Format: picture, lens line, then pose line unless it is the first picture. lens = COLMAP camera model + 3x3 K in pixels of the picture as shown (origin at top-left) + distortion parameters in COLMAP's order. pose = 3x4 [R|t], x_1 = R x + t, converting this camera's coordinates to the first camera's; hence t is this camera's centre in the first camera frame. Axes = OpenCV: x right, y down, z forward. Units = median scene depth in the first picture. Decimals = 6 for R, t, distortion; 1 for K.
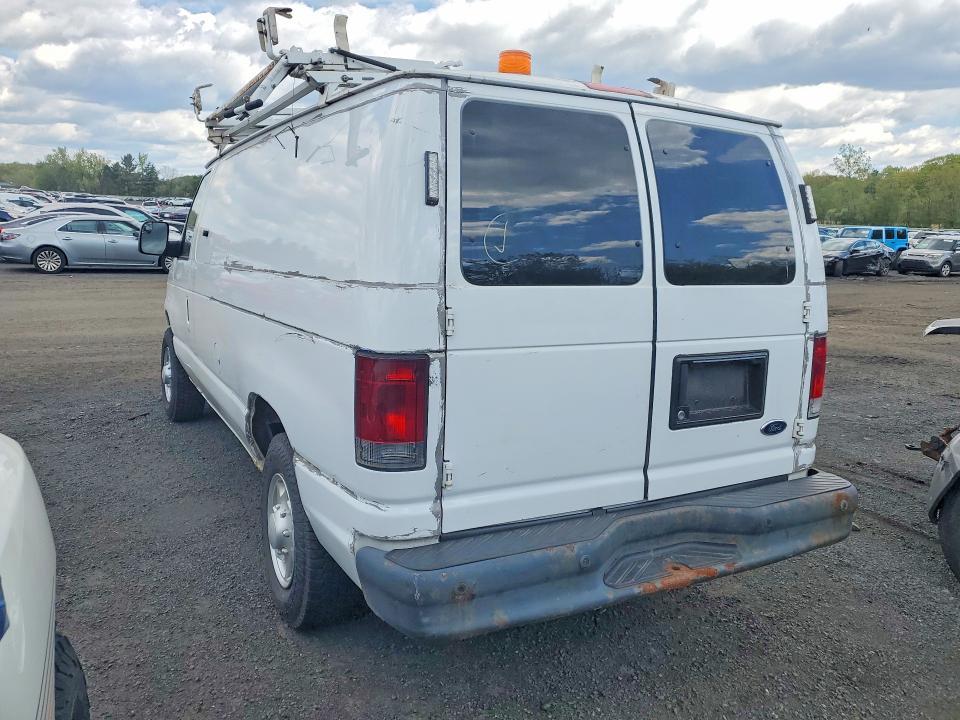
lens RADIAL K [[771.5, 0, 500.7], [0, 771.5, 354.7], [0, 0, 1]] dist [0.020812, 0.000022]
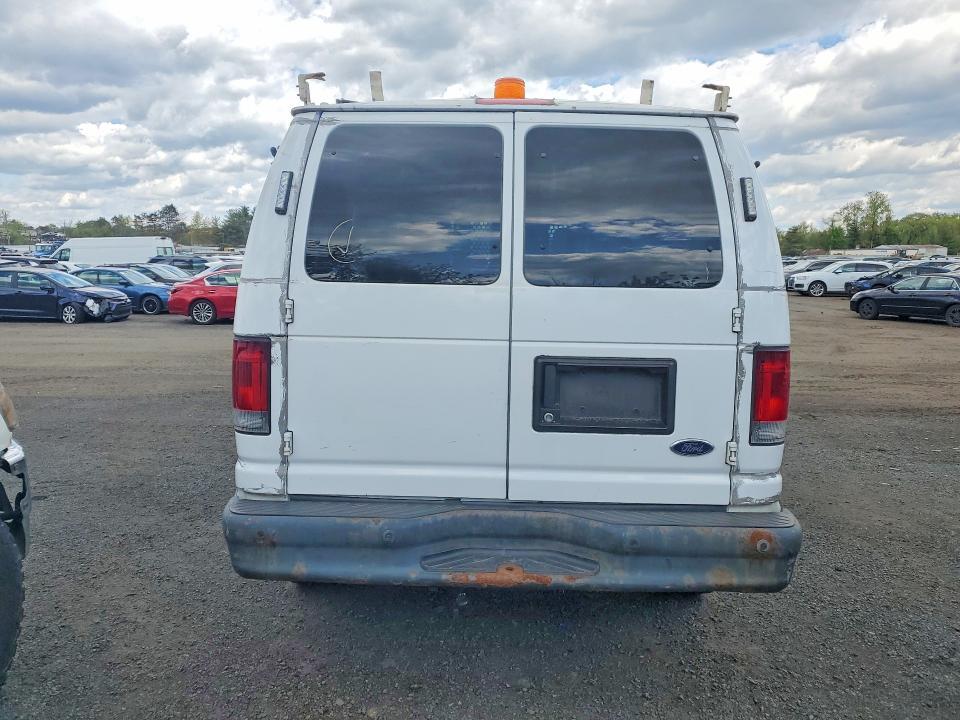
lens RADIAL K [[782.6, 0, 480.0], [0, 782.6, 360.0], [0, 0, 1]] dist [0.019801, 0.001135]
pose [[0.862765, 0.032582, -0.504555, 0.651650], [-0.065510, 0.996713, -0.047655, 0.057326], [0.501344, 0.074168, 0.862063, 0.092228]]
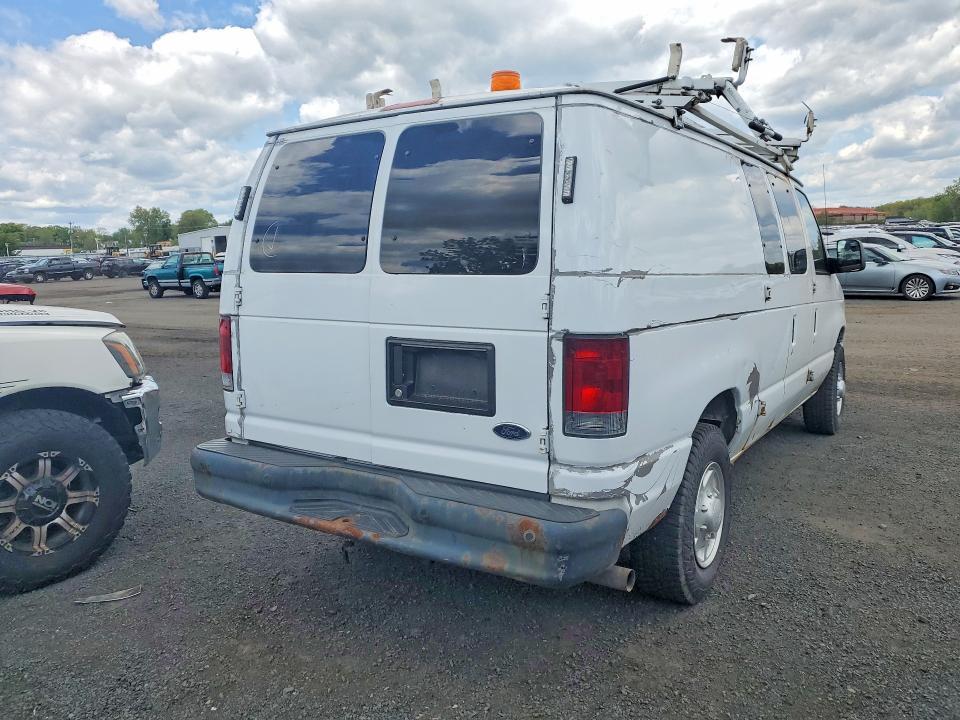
lens RADIAL K [[782.6, 0, 480.0], [0, 782.6, 360.0], [0, 0, 1]] dist [0.019801, 0.001135]
pose [[0.451875, 0.077757, -0.888686, 1.251230], [-0.111253, 0.993329, 0.030344, -0.014689], [0.885117, 0.085157, 0.457511, 0.590647]]
